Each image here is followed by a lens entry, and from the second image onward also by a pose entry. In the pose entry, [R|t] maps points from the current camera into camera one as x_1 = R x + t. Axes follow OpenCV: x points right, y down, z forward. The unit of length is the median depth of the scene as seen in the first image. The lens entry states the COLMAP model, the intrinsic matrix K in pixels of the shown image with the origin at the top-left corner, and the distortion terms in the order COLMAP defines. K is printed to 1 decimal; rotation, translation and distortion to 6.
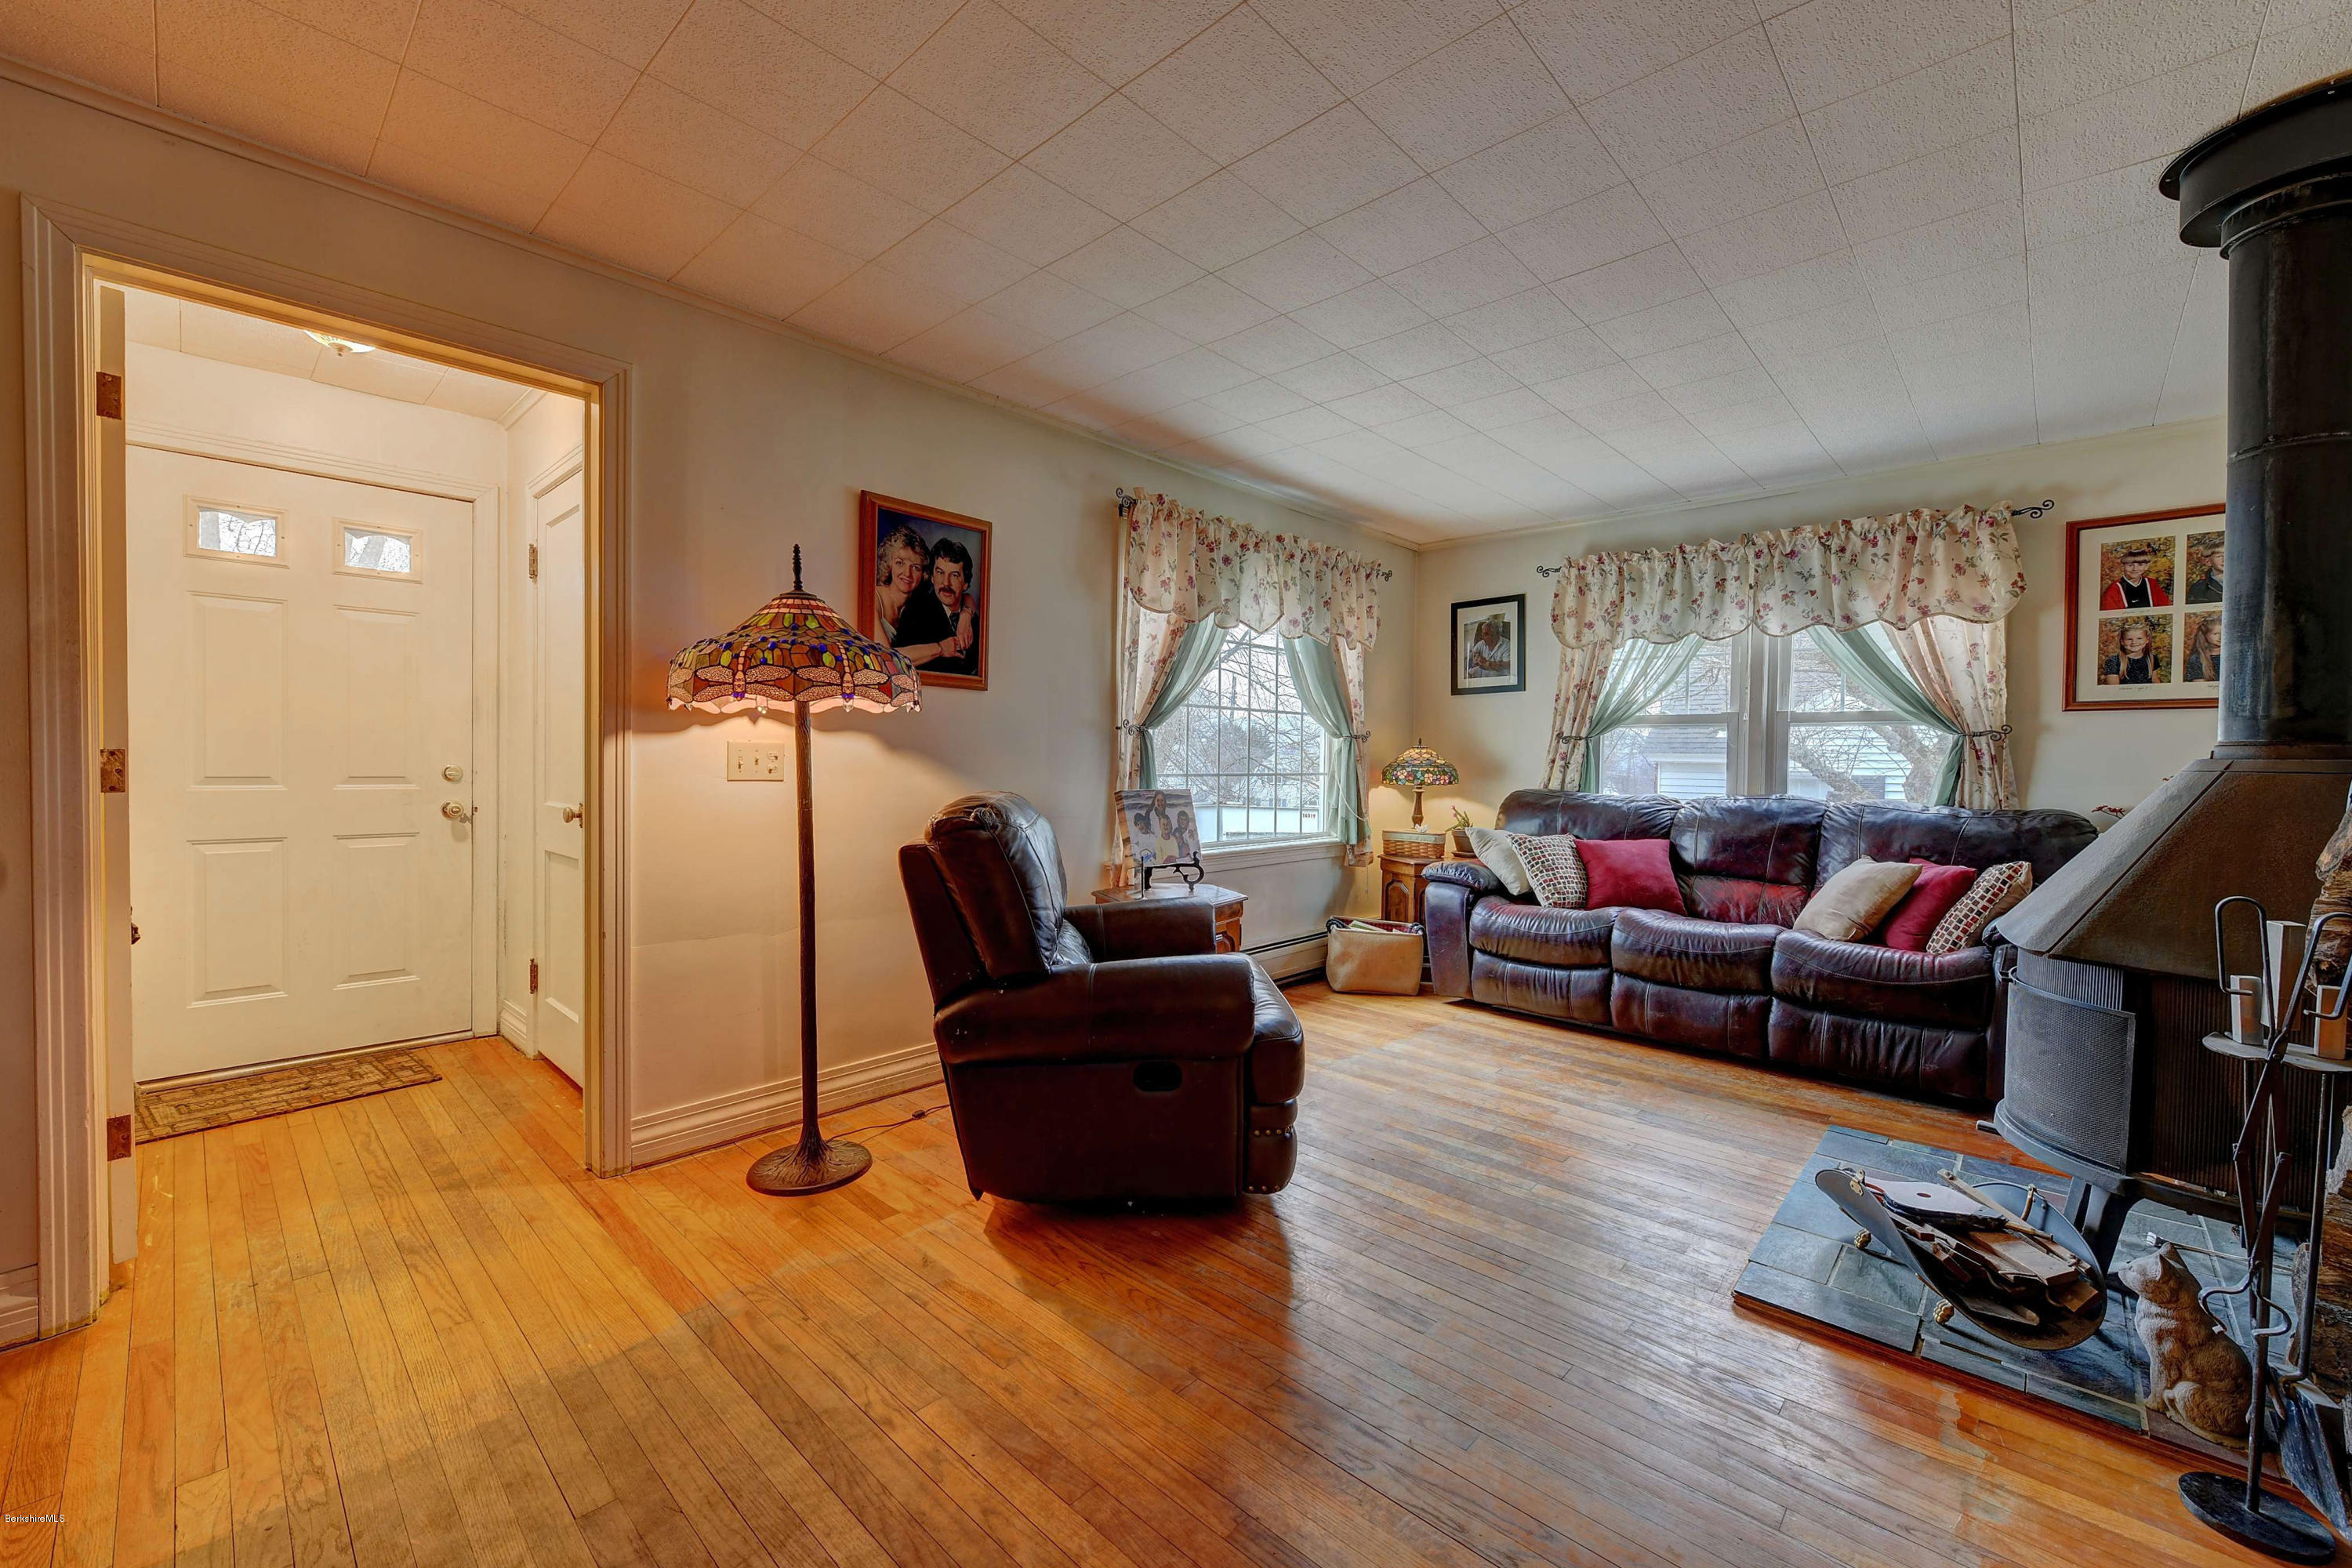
lens RADIAL K [[921.8, 0, 1186.8], [0, 921.8, 776.3], [0, 0, 1]] dist [0.001613, -0.004121]
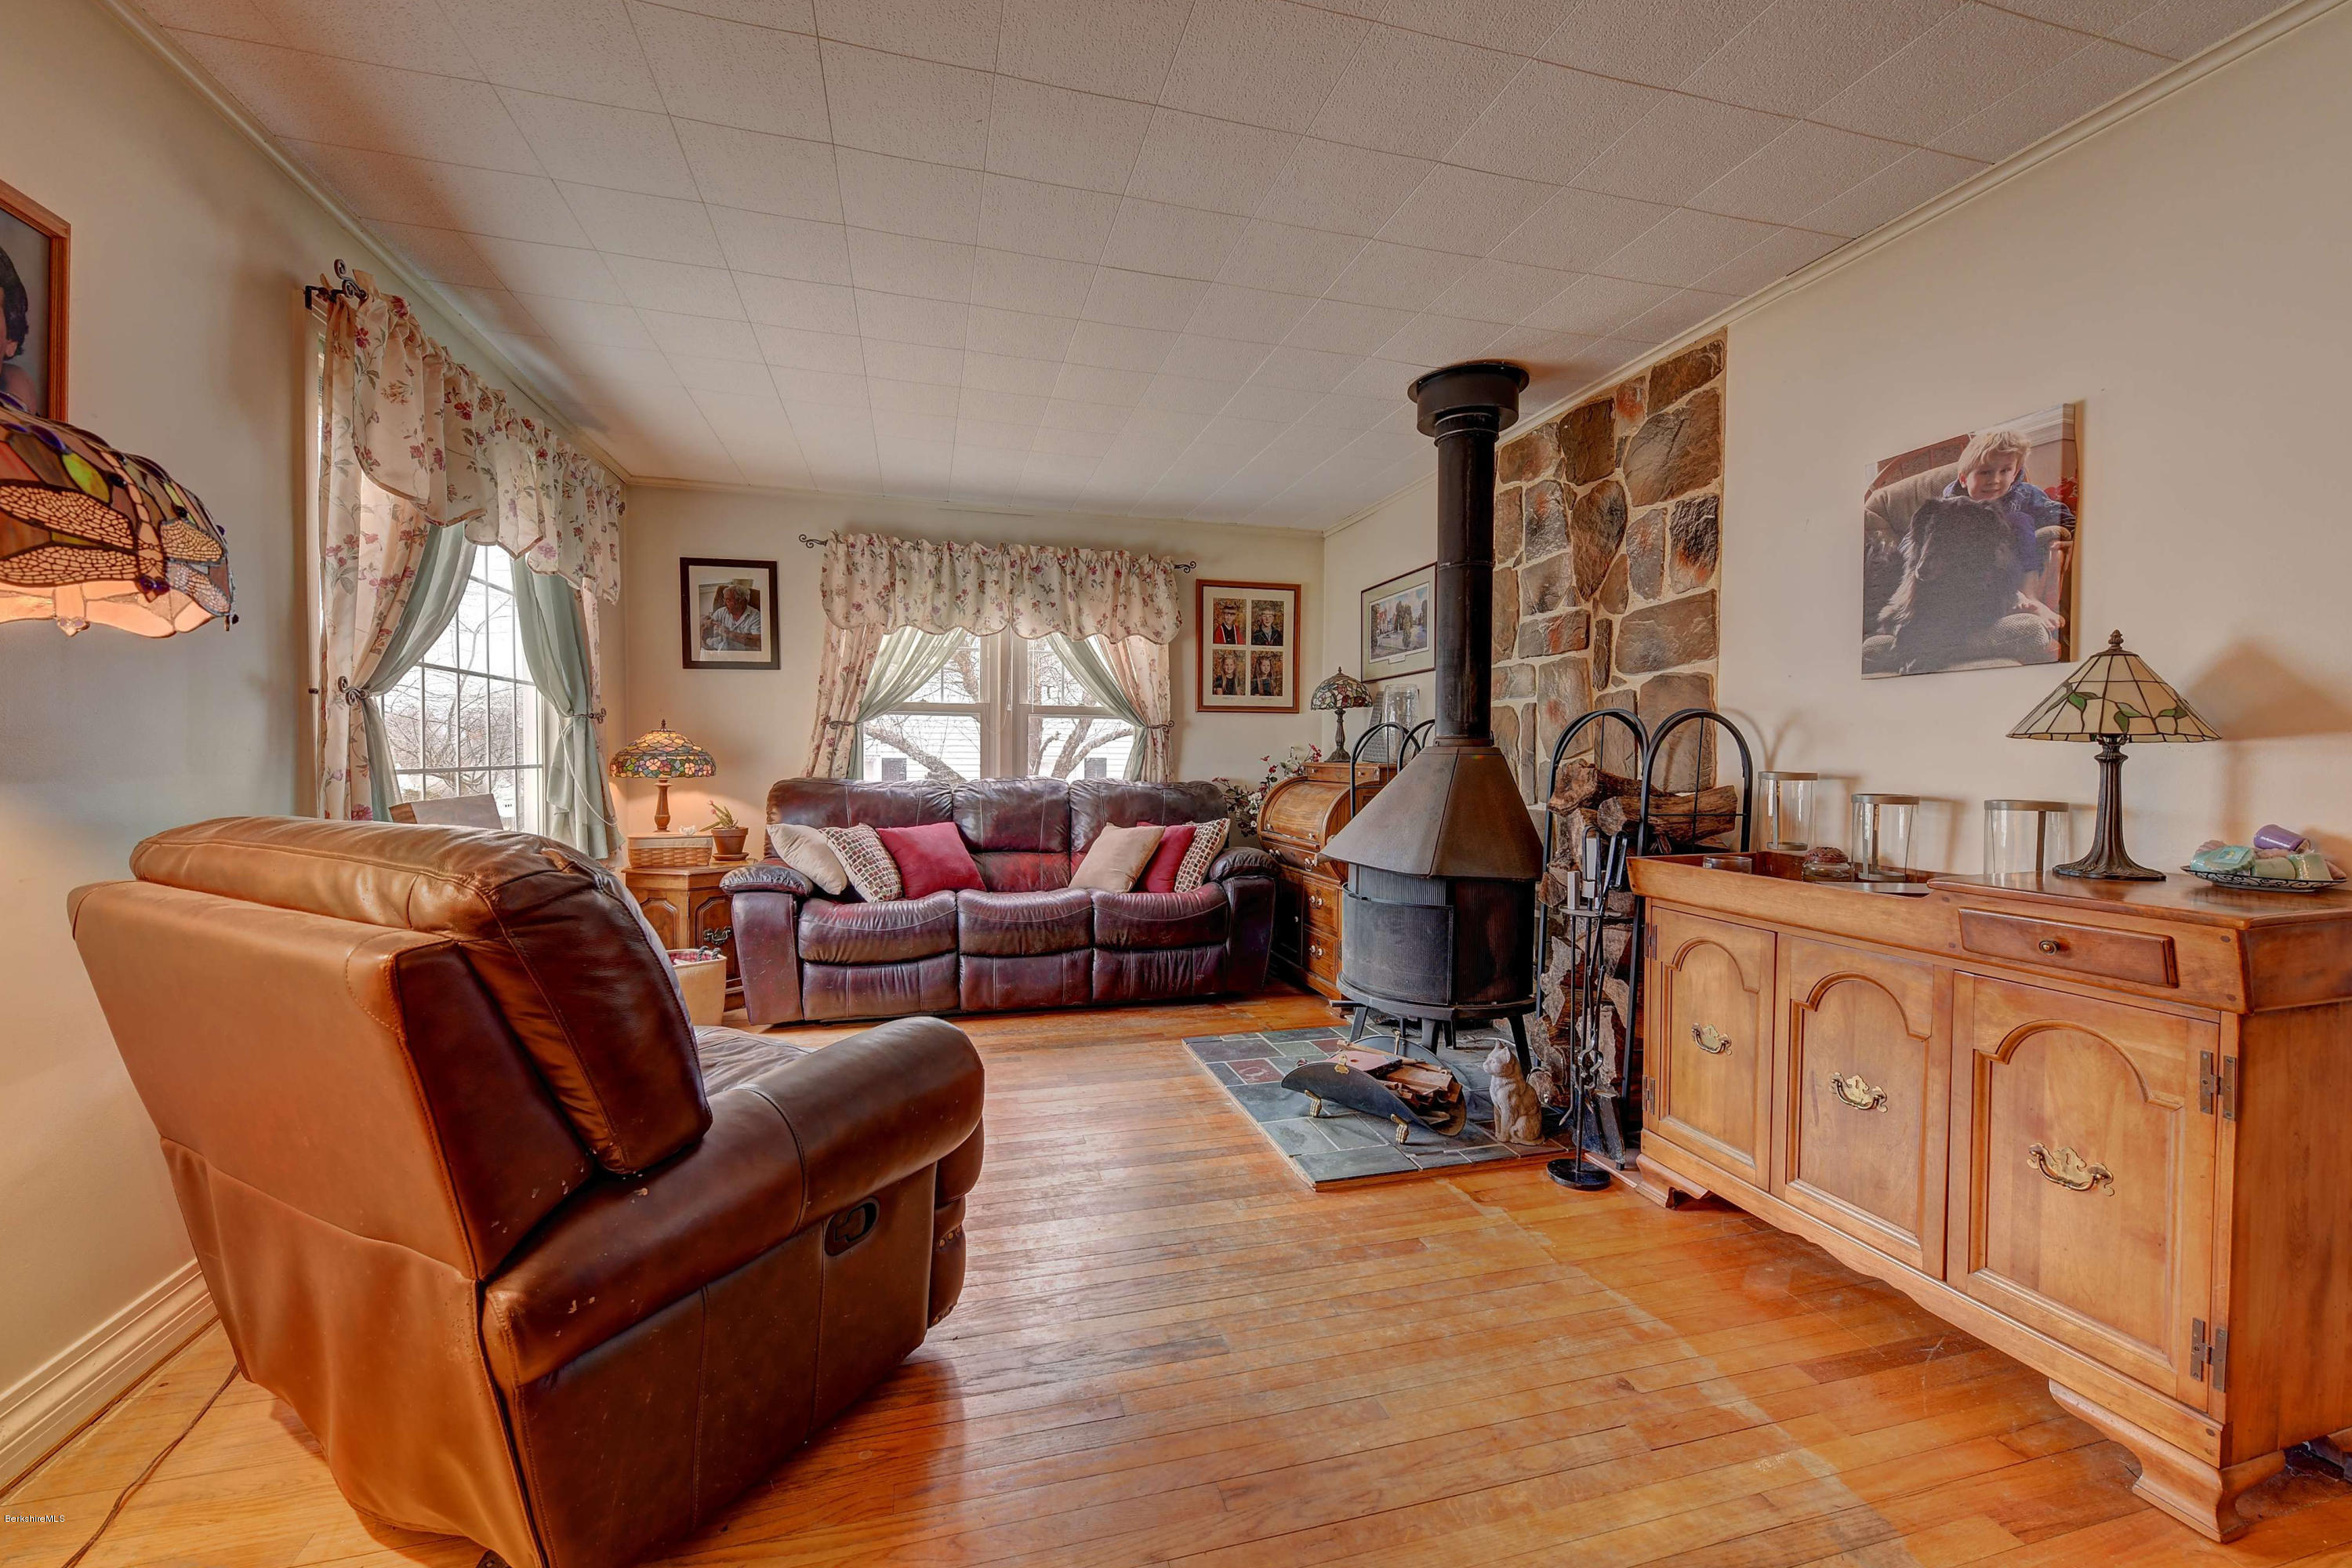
lens RADIAL K [[921.8, 0, 1186.8], [0, 921.8, 776.3], [0, 0, 1]] dist [0.001613, -0.004121]
pose [[0.527657, -0.028984, 0.848963, -0.254825], [0.014616, 0.999580, 0.025042, -0.006621], [-0.849332, -0.000805, 0.527859, 0.243941]]
